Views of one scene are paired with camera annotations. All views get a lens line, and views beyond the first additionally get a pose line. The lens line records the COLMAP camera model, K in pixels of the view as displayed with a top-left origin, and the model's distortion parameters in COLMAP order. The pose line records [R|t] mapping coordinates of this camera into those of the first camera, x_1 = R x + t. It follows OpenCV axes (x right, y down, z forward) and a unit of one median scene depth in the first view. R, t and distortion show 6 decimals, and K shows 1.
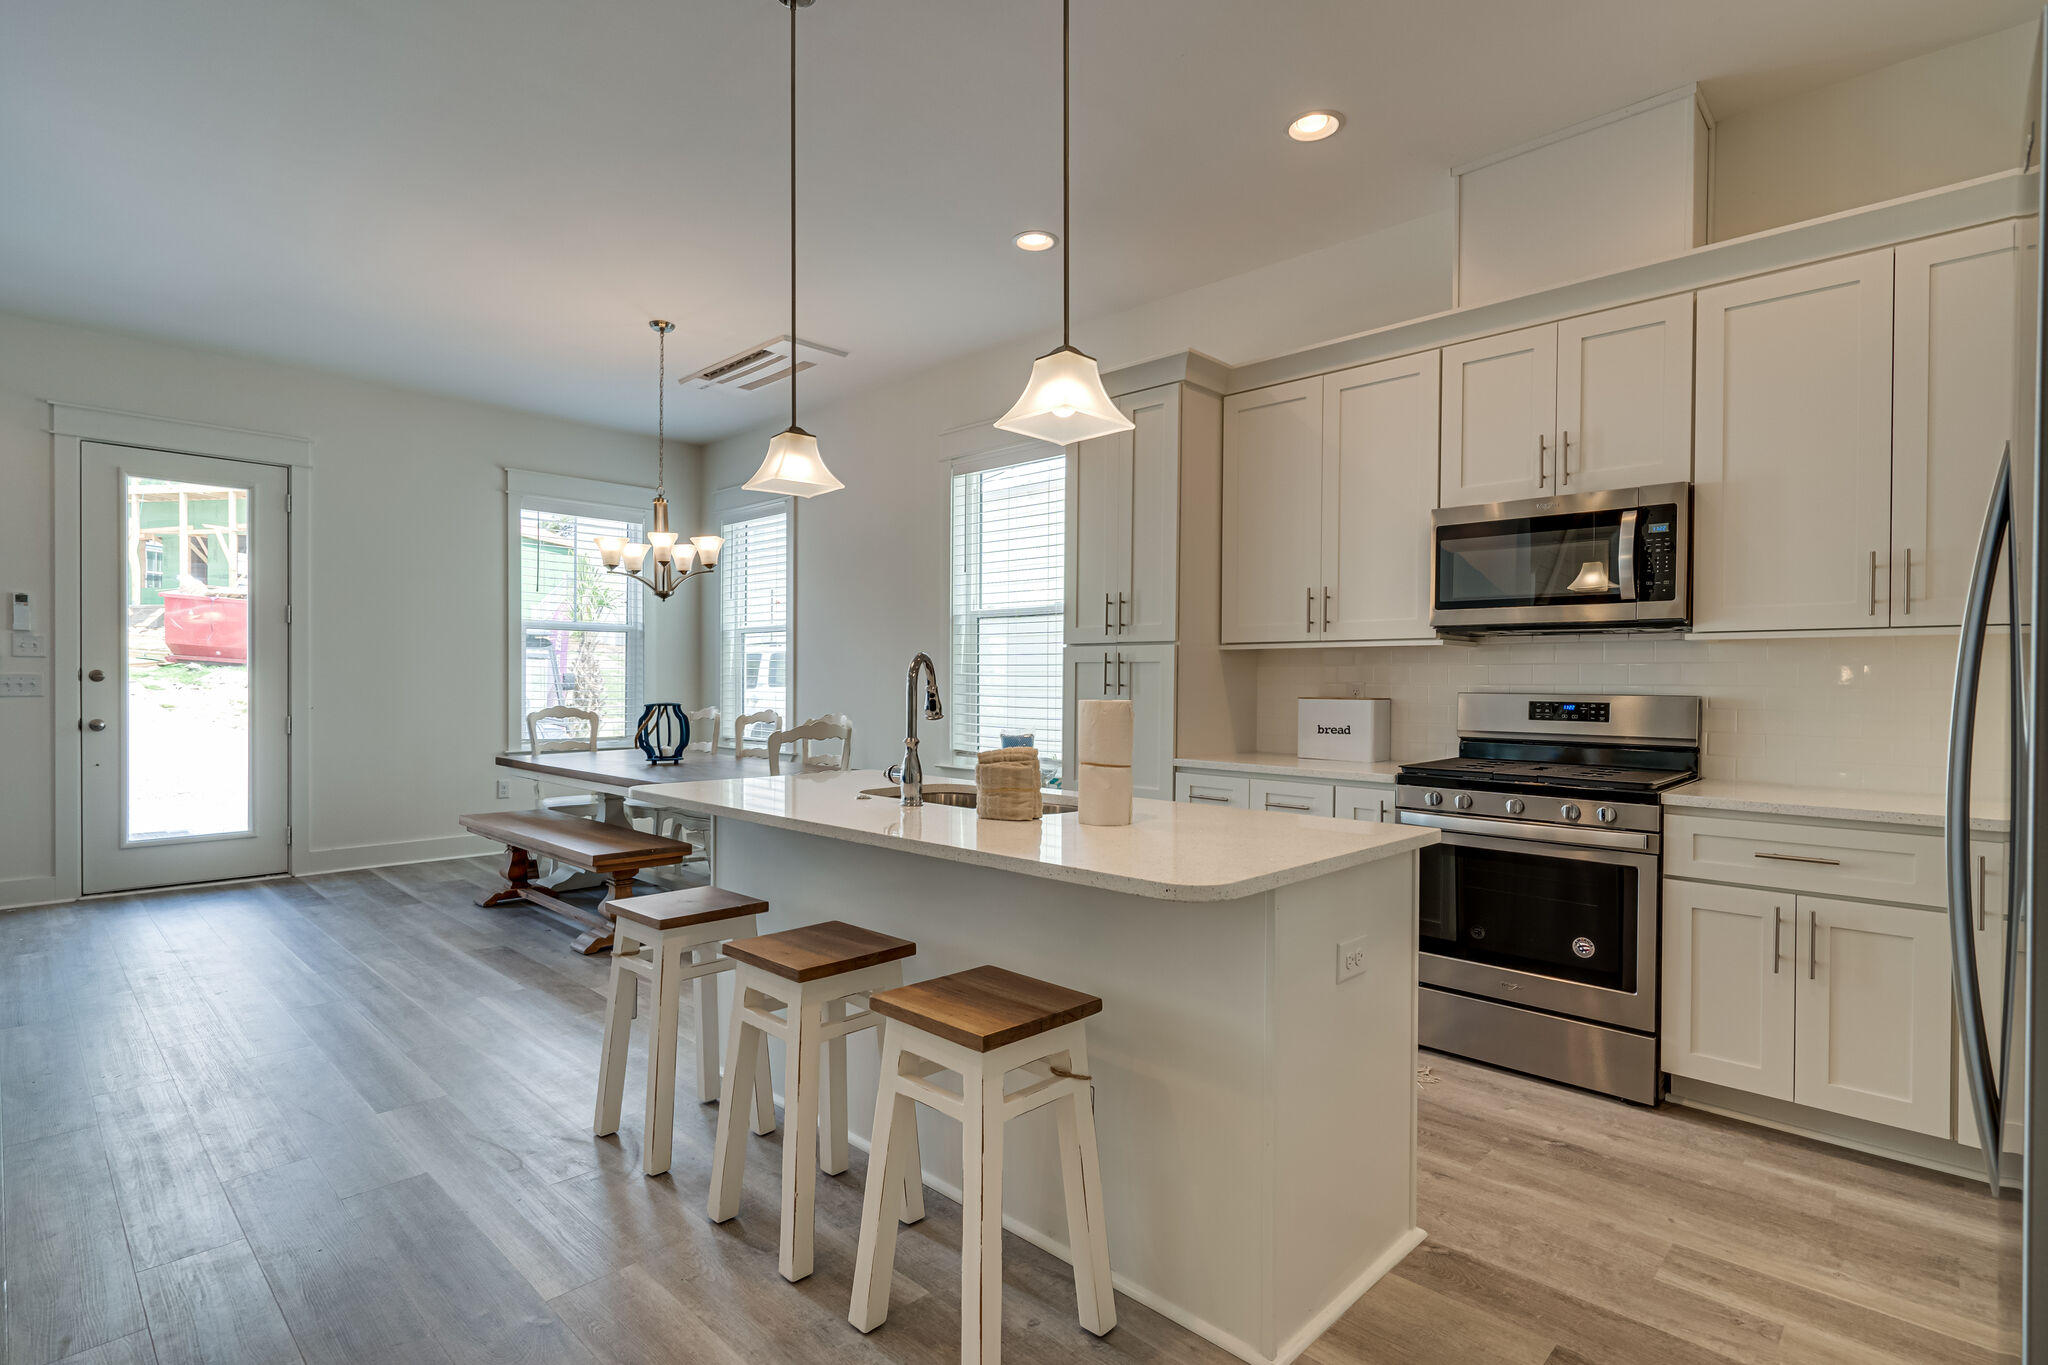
lens RADIAL K [[1027.1, 0, 1016.1], [0, 1027.1, 697.8], [0, 0, 1]] dist [0.001377, 0.002158]
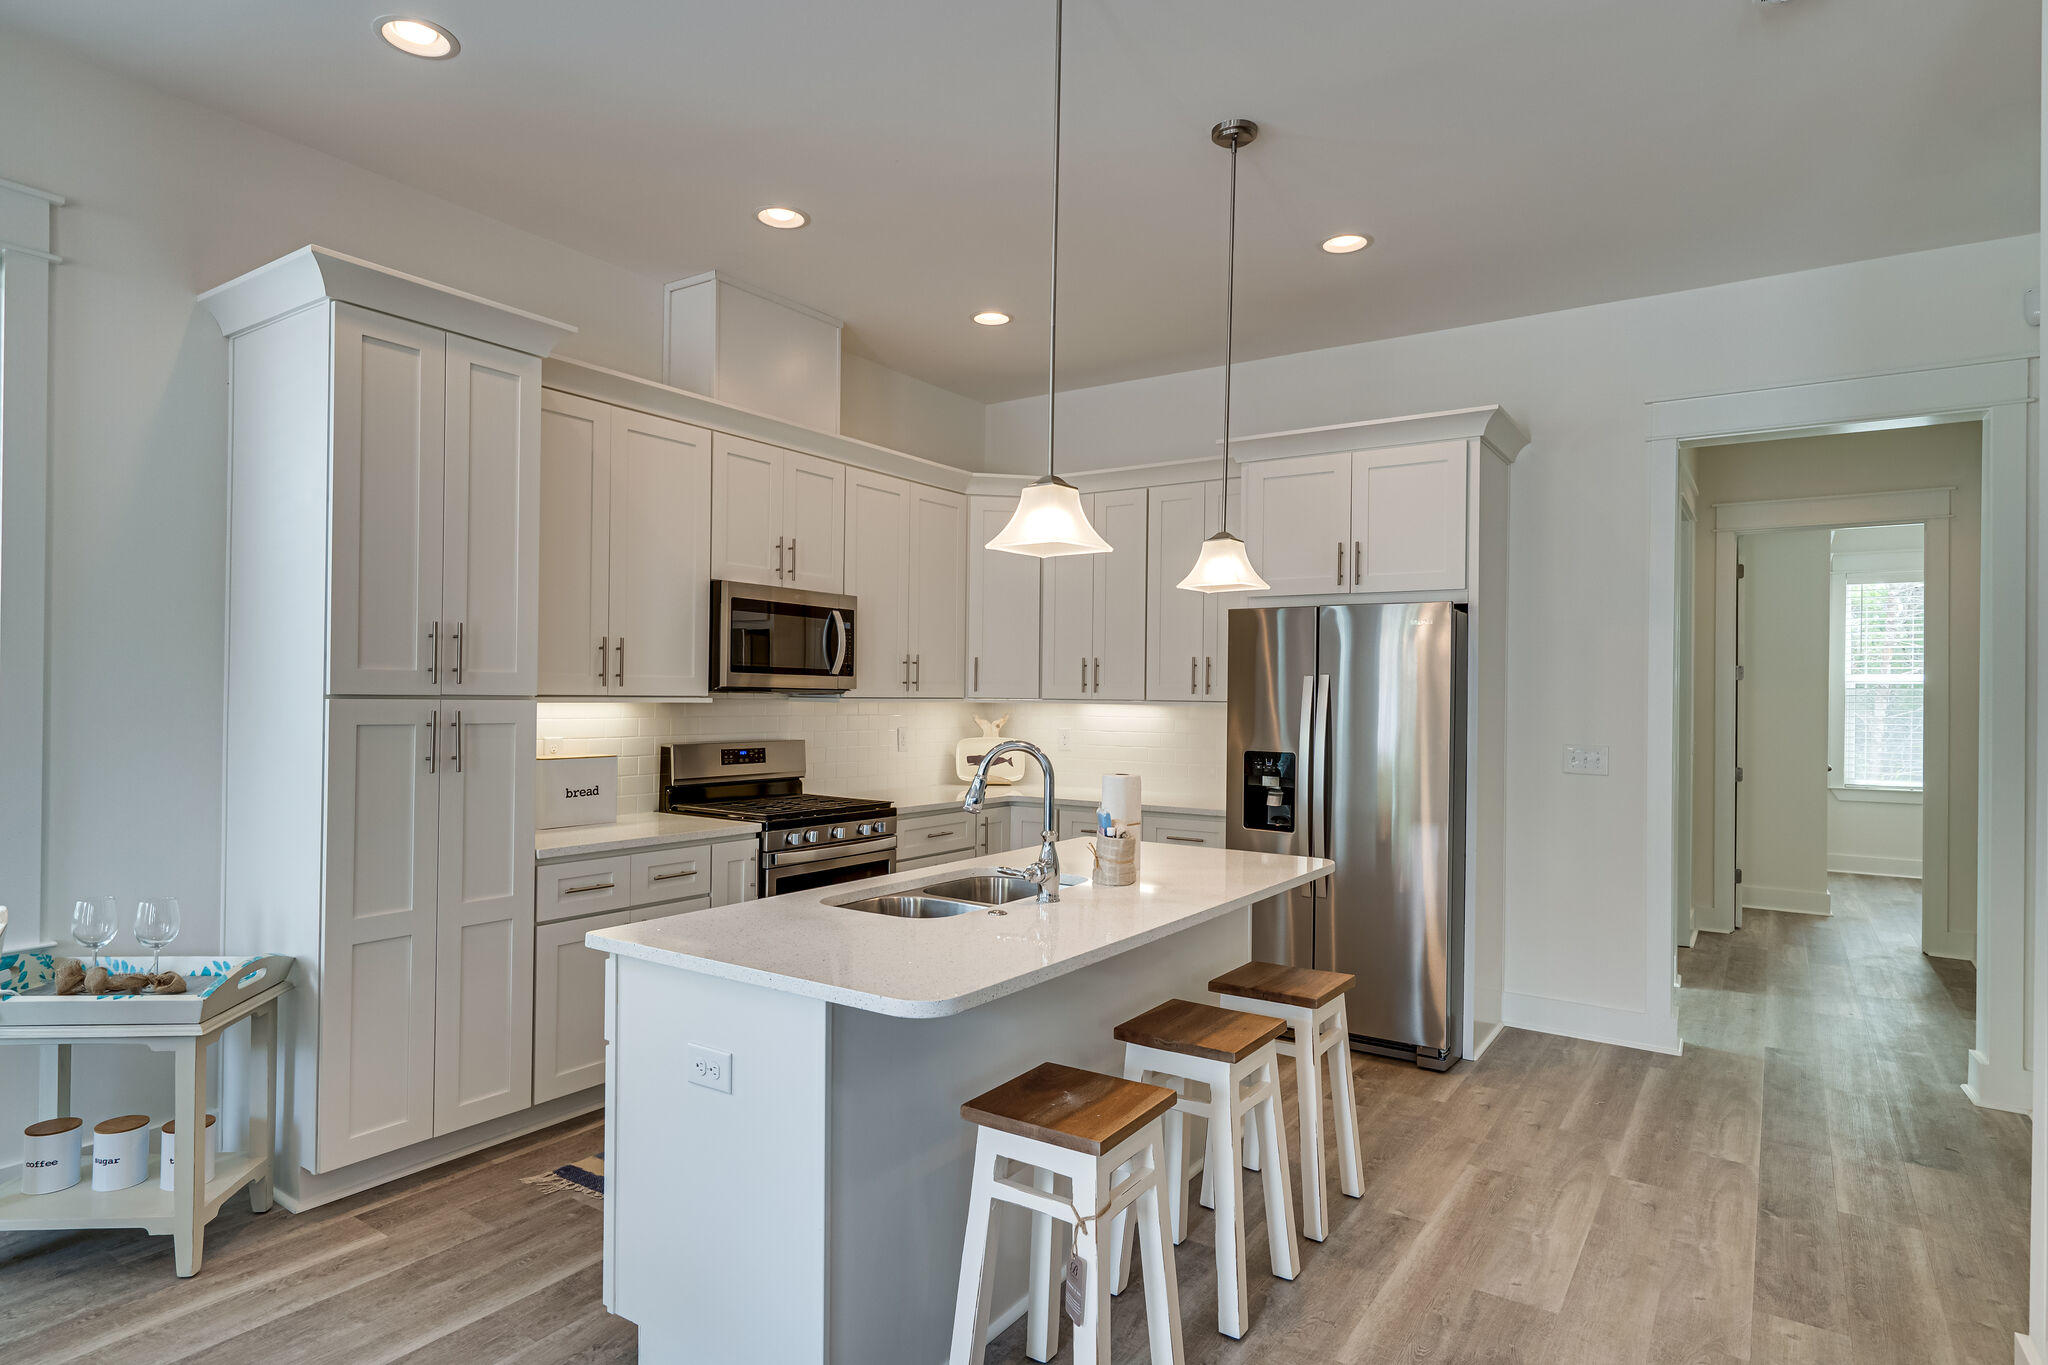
lens RADIAL K [[1129.2, 0, 1002.1], [0, 1129.2, 684.0], [0, 0, 1]] dist [0.013355, 0.001671]
pose [[-0.177853, -0.002189, 0.984055, -0.885933], [0.000059, 0.999997, 0.002236, -0.079344], [-0.984057, 0.000456, -0.177852, 0.978032]]
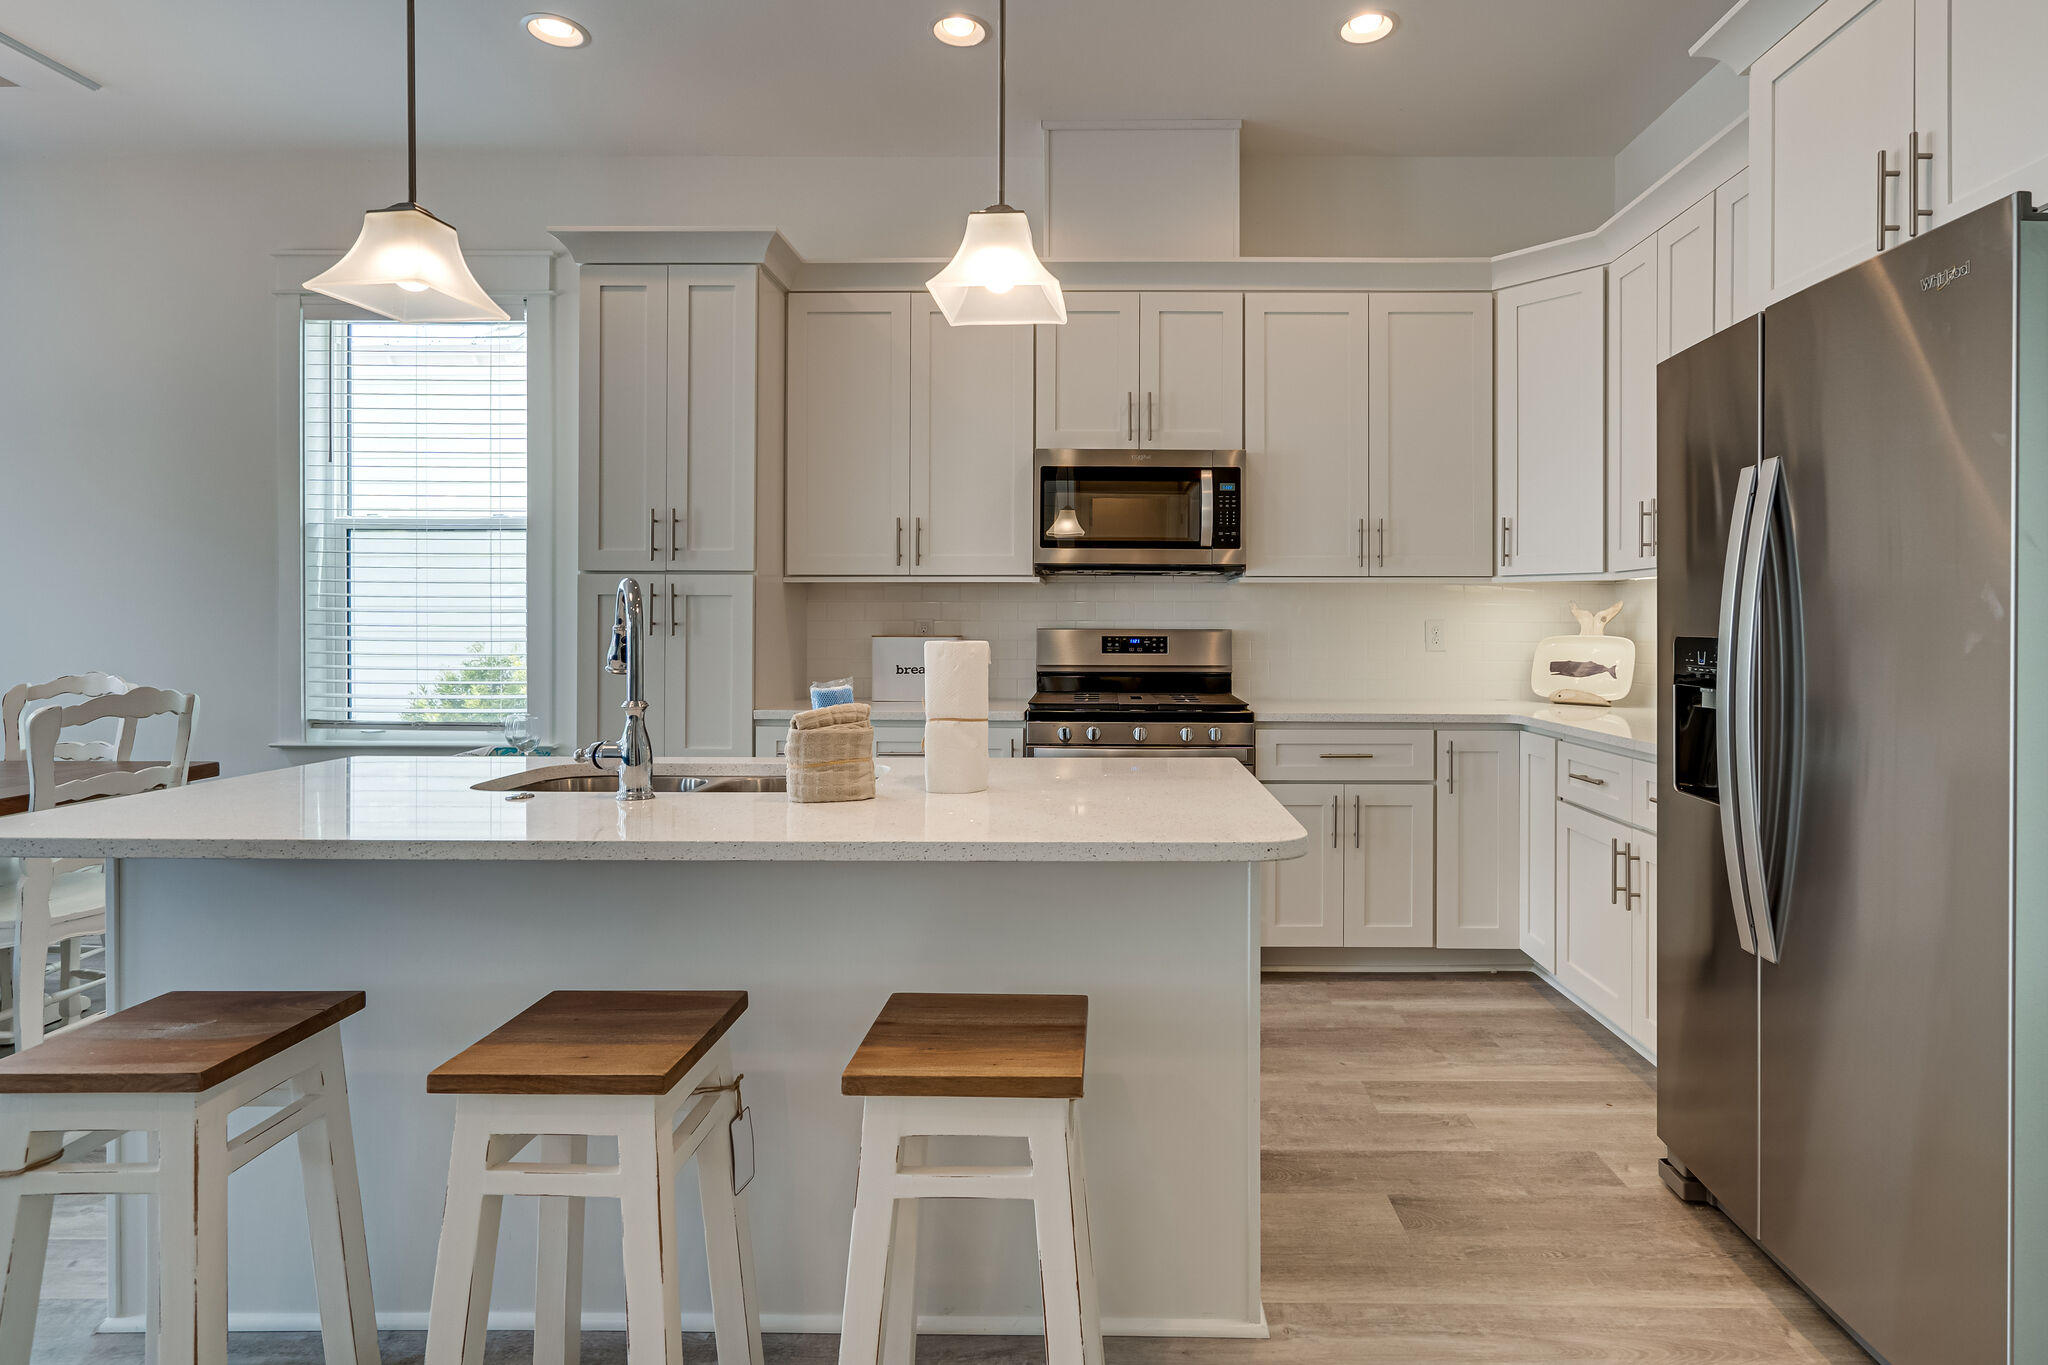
lens RADIAL K [[1058.3, 0, 1084.7], [0, 1058.3, 636.8], [0, 0, 1]] dist [-0.003313, 0.001052]
pose [[0.714789, -0.014373, 0.699192, -0.313692], [0.013822, 0.999884, 0.006424, -0.003486], [-0.699203, 0.005072, 0.714905, 0.229996]]
